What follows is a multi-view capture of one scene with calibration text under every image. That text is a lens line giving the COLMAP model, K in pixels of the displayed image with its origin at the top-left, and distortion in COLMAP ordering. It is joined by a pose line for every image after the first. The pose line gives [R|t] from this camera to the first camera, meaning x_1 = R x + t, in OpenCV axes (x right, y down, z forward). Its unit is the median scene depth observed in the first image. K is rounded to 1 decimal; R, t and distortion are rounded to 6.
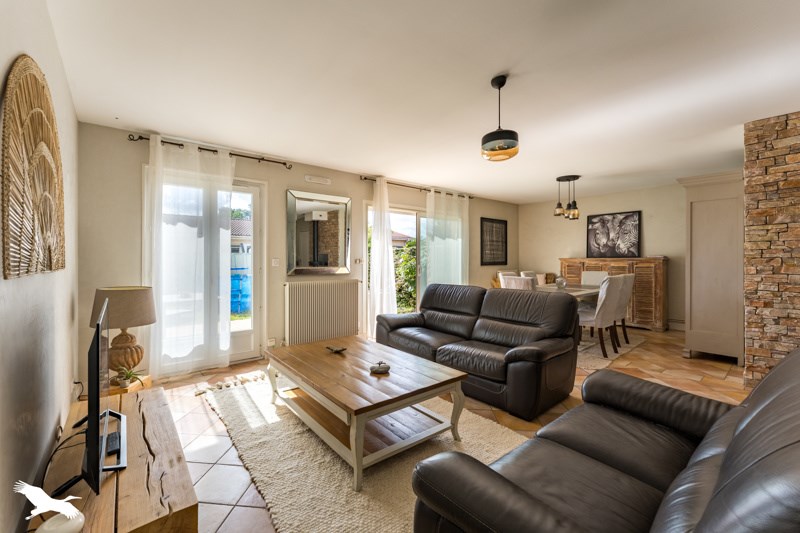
lens RADIAL K [[325.5, 0, 383.3], [0, 325.5, 262.1], [0, 0, 1]] dist [-0.000599, 0.000039]
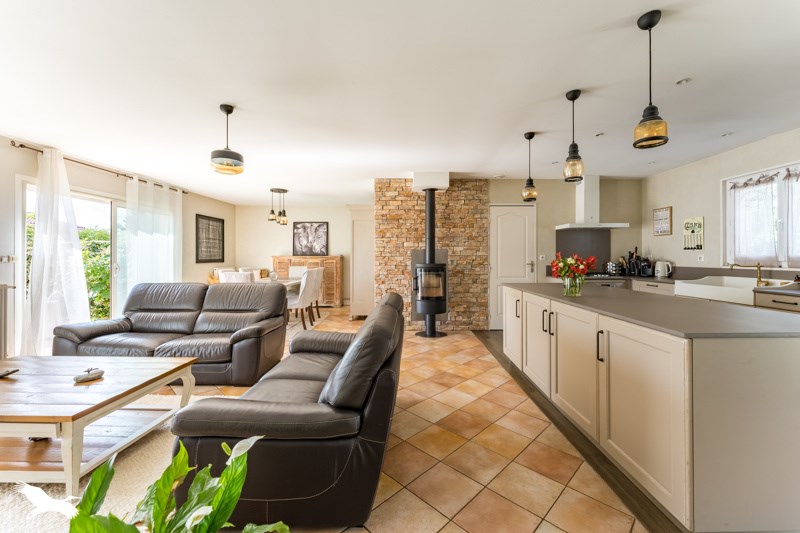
lens RADIAL K [[325.5, 0, 404.3], [0, 325.5, 254.8], [0, 0, 1]] dist [-0.000599, 0.000039]
pose [[0.631510, 0.007744, 0.775329, -0.104223], [0.004262, 0.999900, -0.013458, 0.002162], [-0.775356, 0.011803, 0.631414, -0.171420]]
